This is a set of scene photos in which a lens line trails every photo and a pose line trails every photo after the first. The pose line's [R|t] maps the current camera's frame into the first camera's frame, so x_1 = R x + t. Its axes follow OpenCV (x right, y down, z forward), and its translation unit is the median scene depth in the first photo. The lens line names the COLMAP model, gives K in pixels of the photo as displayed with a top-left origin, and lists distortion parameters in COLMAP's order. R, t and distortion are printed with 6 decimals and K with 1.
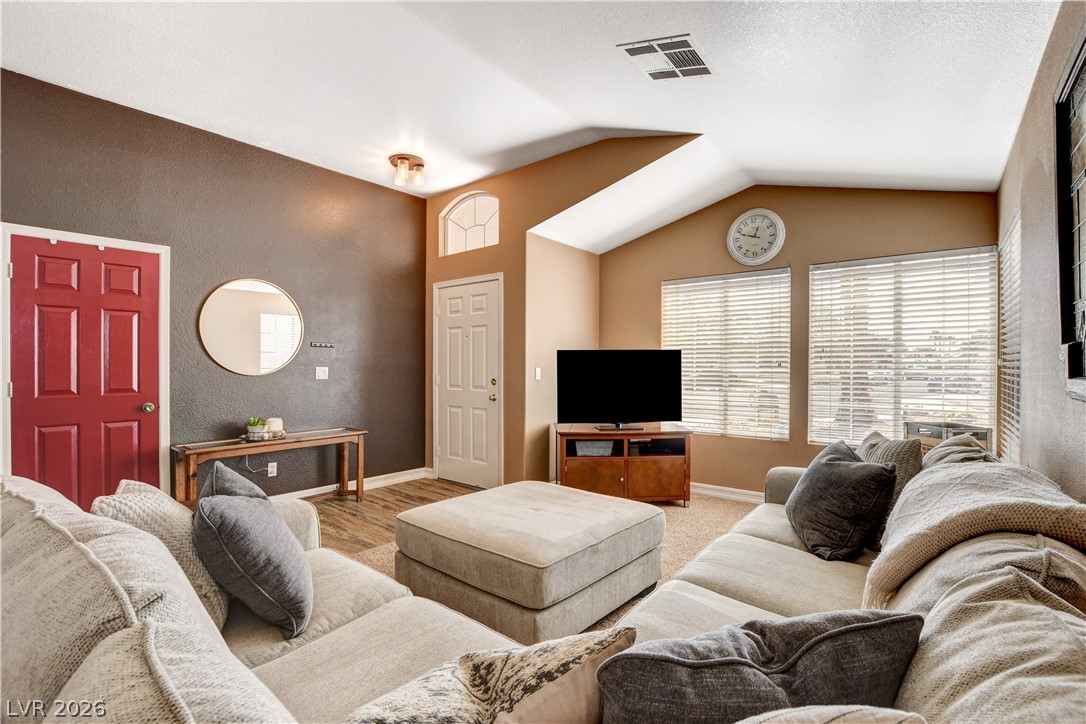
lens RADIAL K [[484.6, 0, 548.6], [0, 484.6, 365.4], [0, 0, 1]] dist [-0.016666, 0.000234]
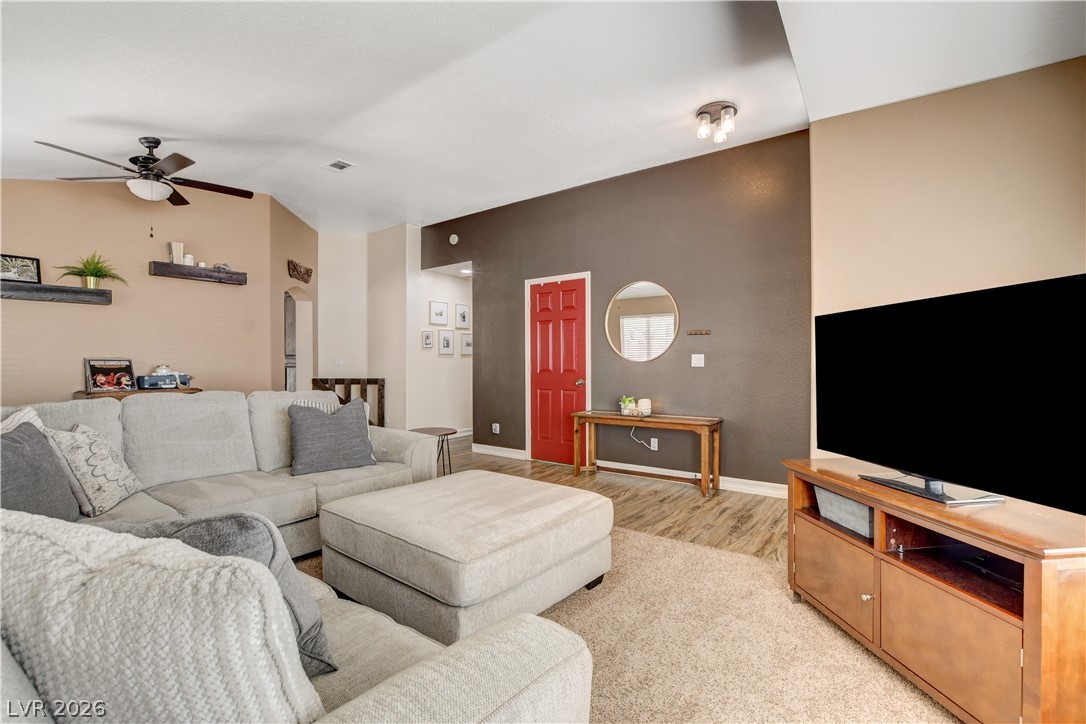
lens RADIAL K [[484.6, 0, 548.6], [0, 484.6, 365.4], [0, 0, 1]] dist [-0.016666, 0.000234]
pose [[0.060404, 0.003919, -0.998166, 0.560836], [-0.001131, 0.999992, 0.003858, 0.024262], [0.998173, 0.000895, 0.060408, 0.680234]]
